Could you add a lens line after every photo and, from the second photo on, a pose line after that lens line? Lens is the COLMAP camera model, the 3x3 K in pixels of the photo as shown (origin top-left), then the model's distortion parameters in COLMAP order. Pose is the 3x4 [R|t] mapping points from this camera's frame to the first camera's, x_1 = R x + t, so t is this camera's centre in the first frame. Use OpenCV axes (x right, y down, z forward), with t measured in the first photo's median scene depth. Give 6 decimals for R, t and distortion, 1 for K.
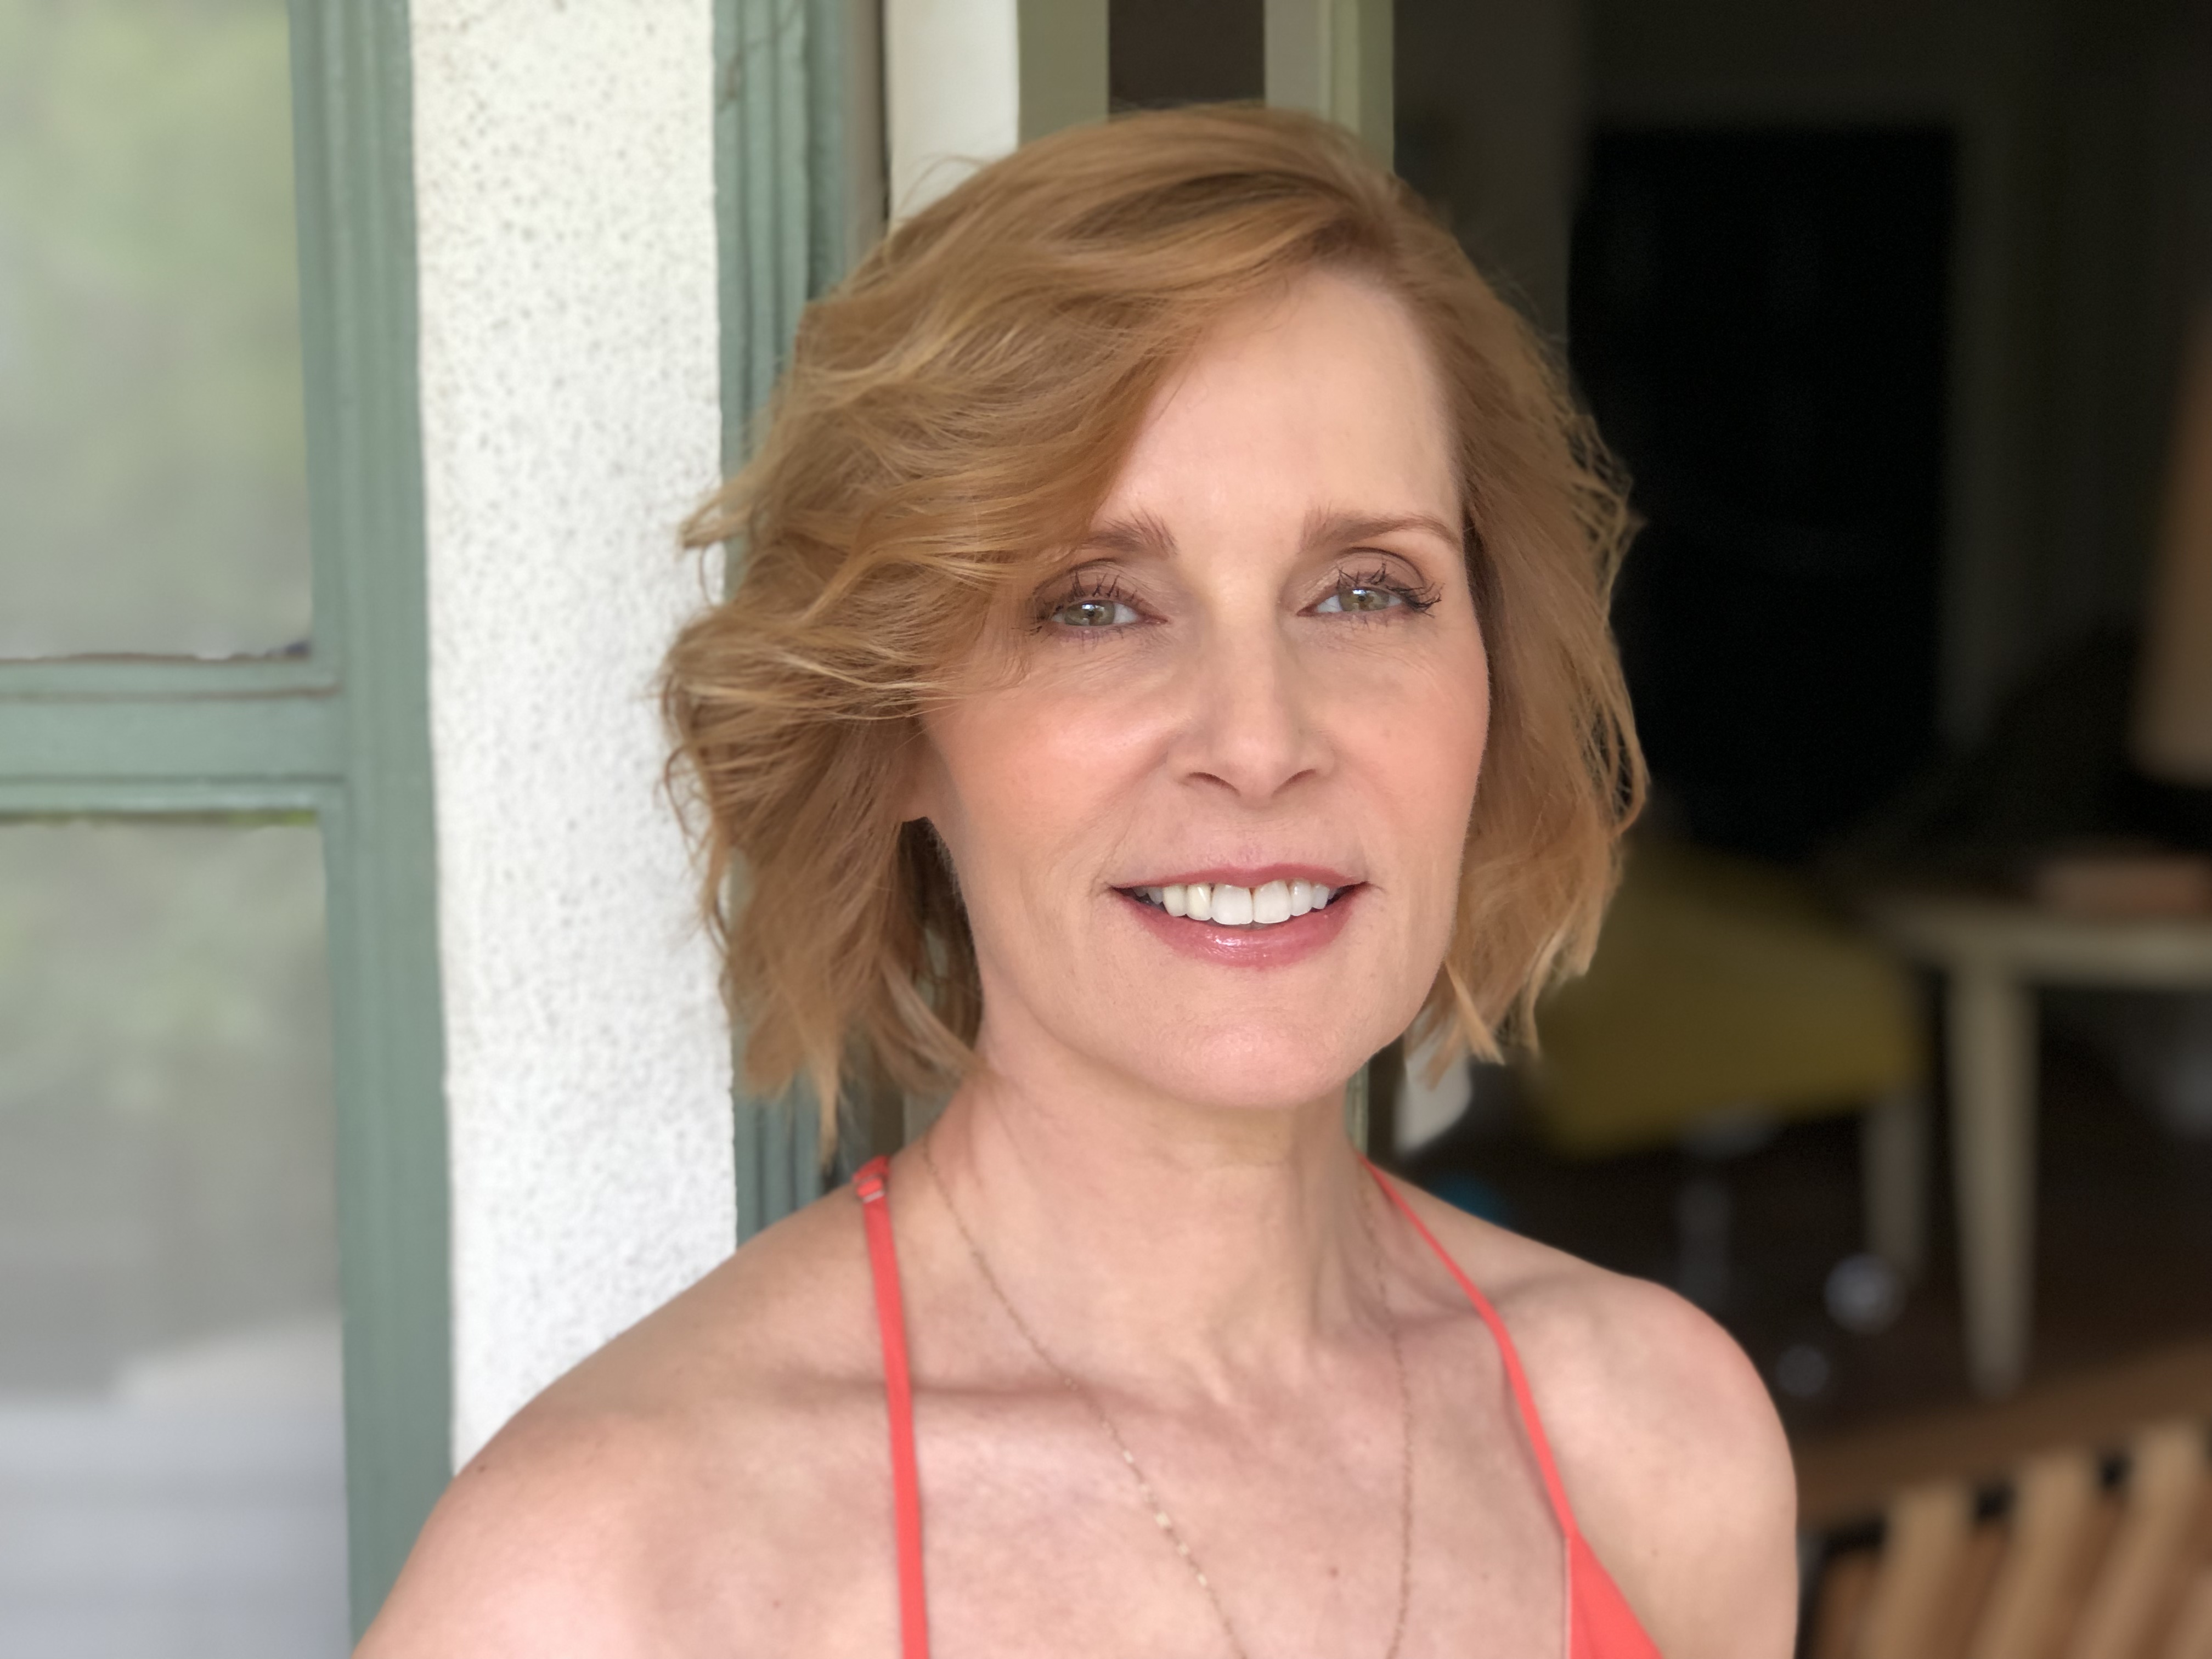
lens RADIAL K [[4577.2, 0, 1106.0], [0, 4577.2, 829.5], [0, 0, 1]] dist [-0.039437, -0.077909]
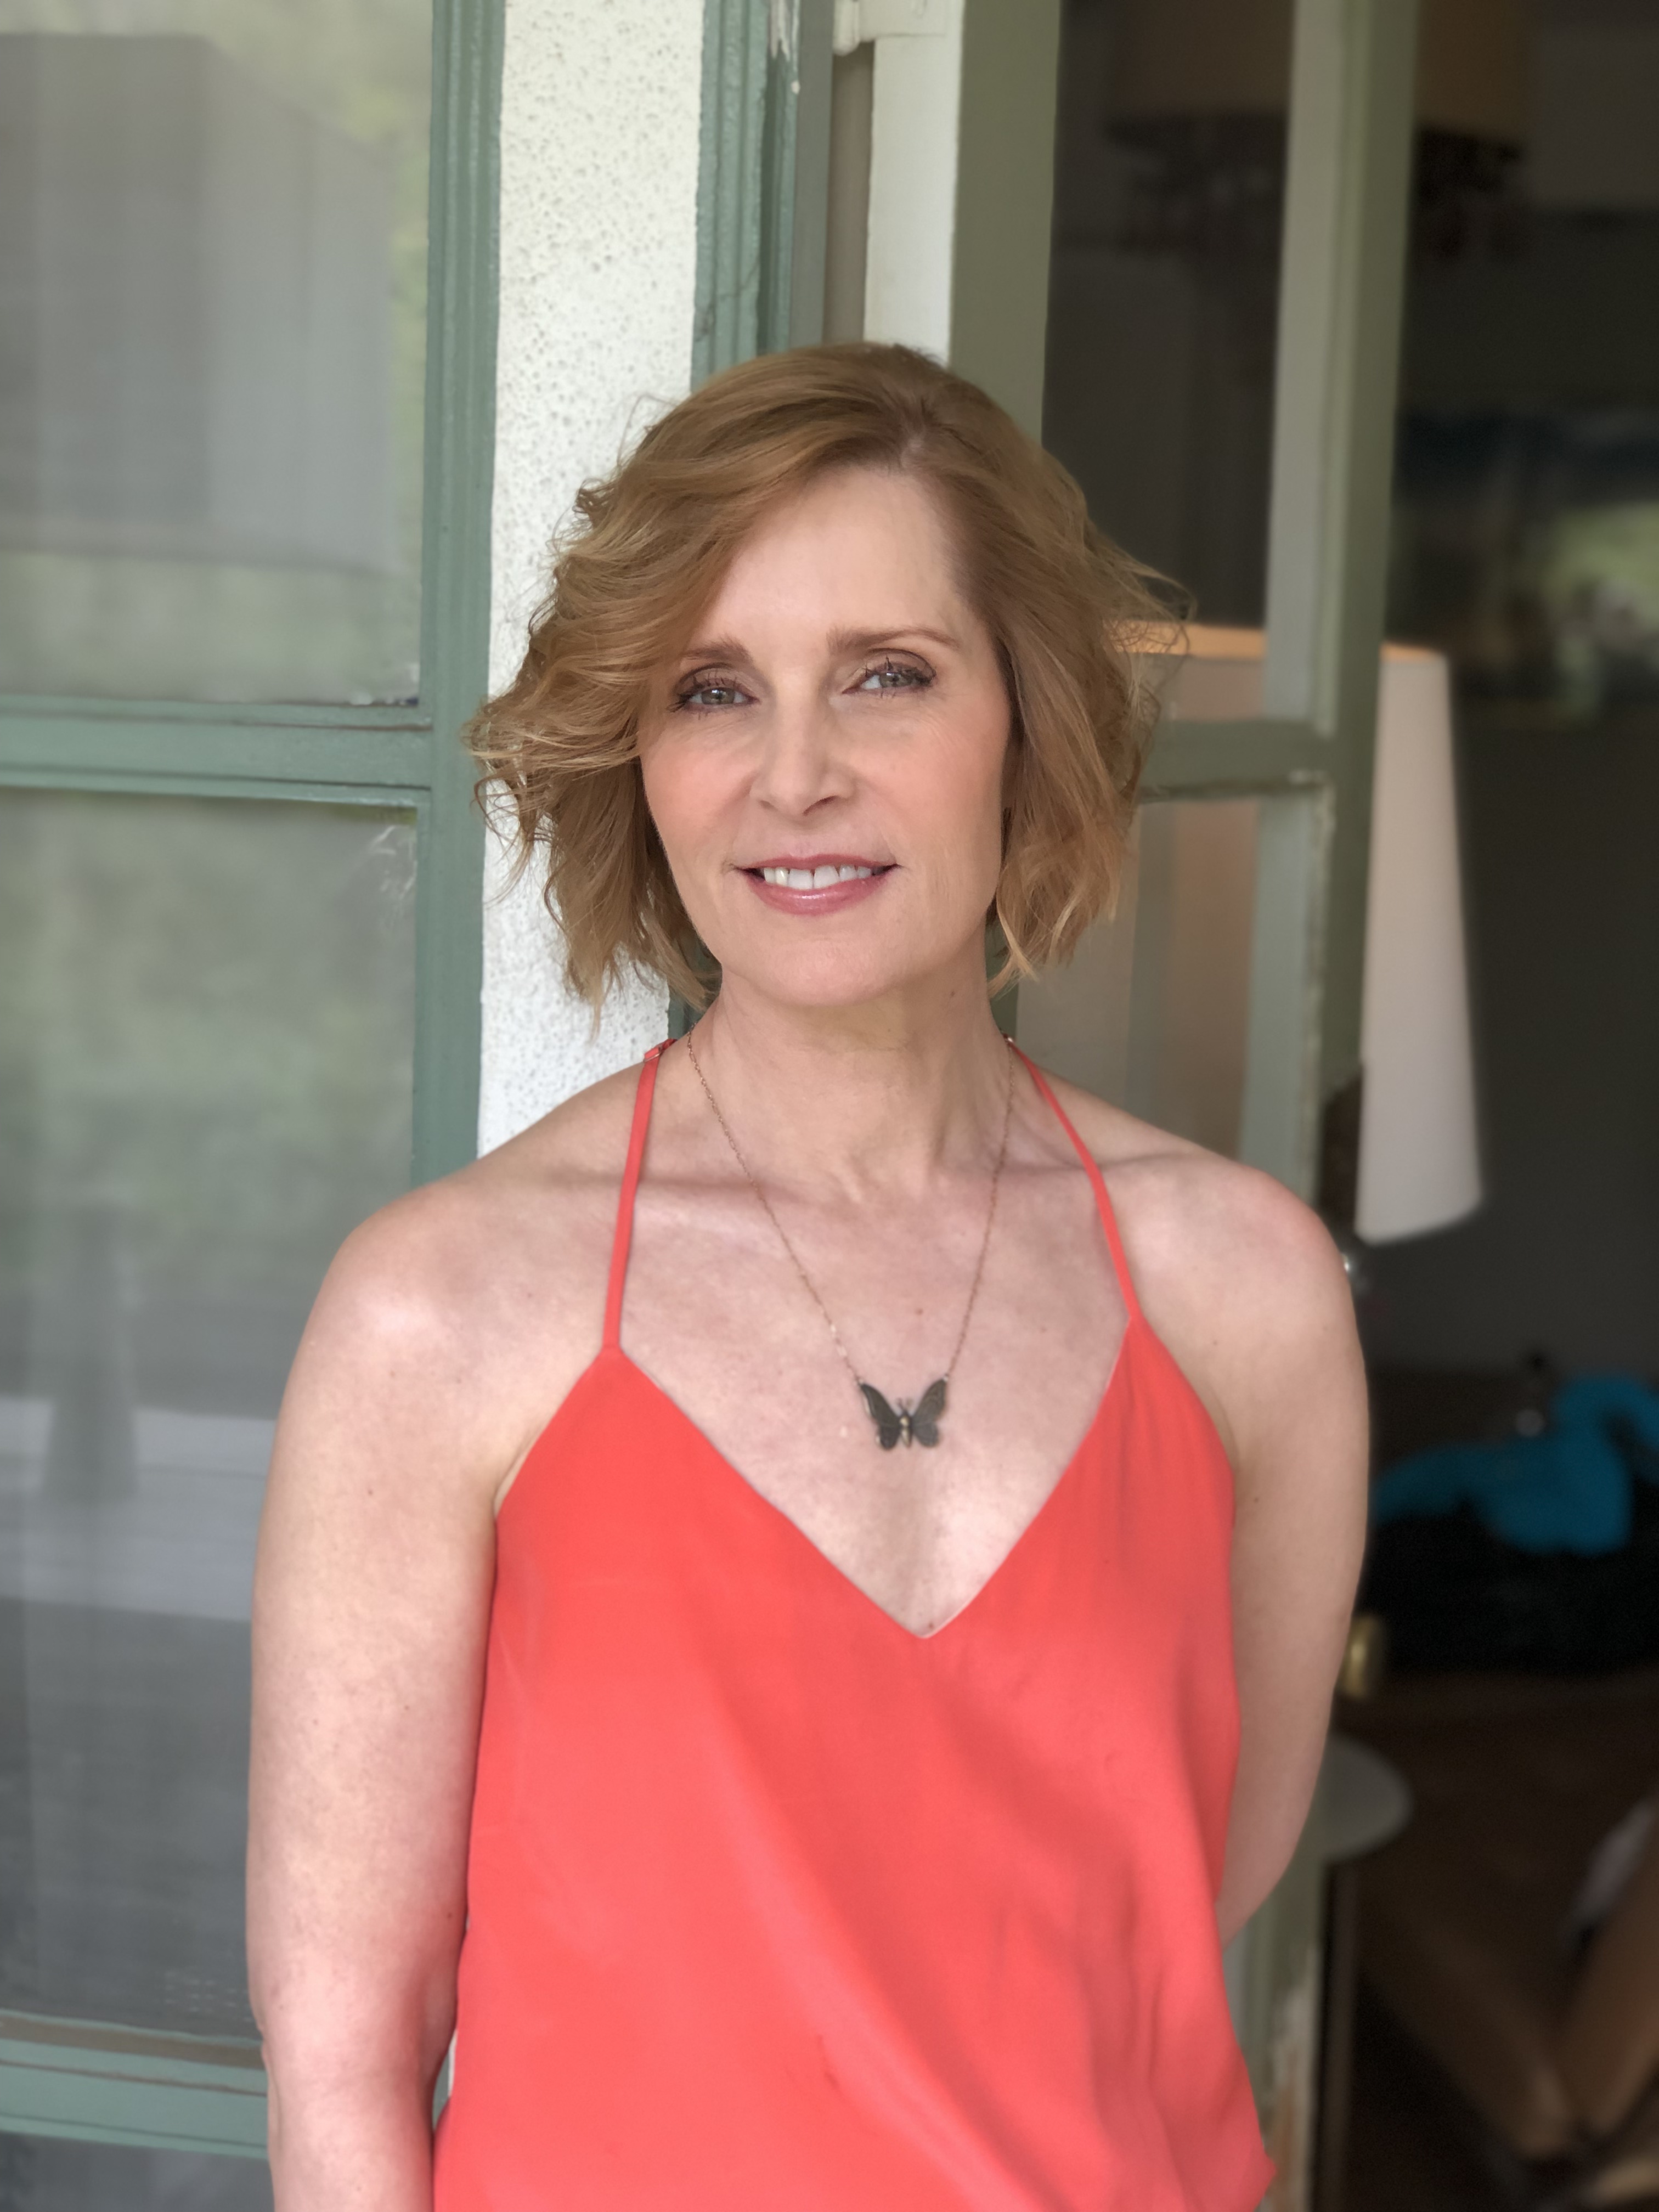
lens RADIAL K [[3711.1, 0, 829.5], [0, 3711.1, 1106.0], [0, 0, 1]] dist [-0.408396, 0.079893]
pose [[0.992960, 0.048794, -0.107929, 0.094343], [-0.041276, 0.996634, 0.070831, 0.001635], [0.111022, -0.065877, 0.991632, -0.162029]]
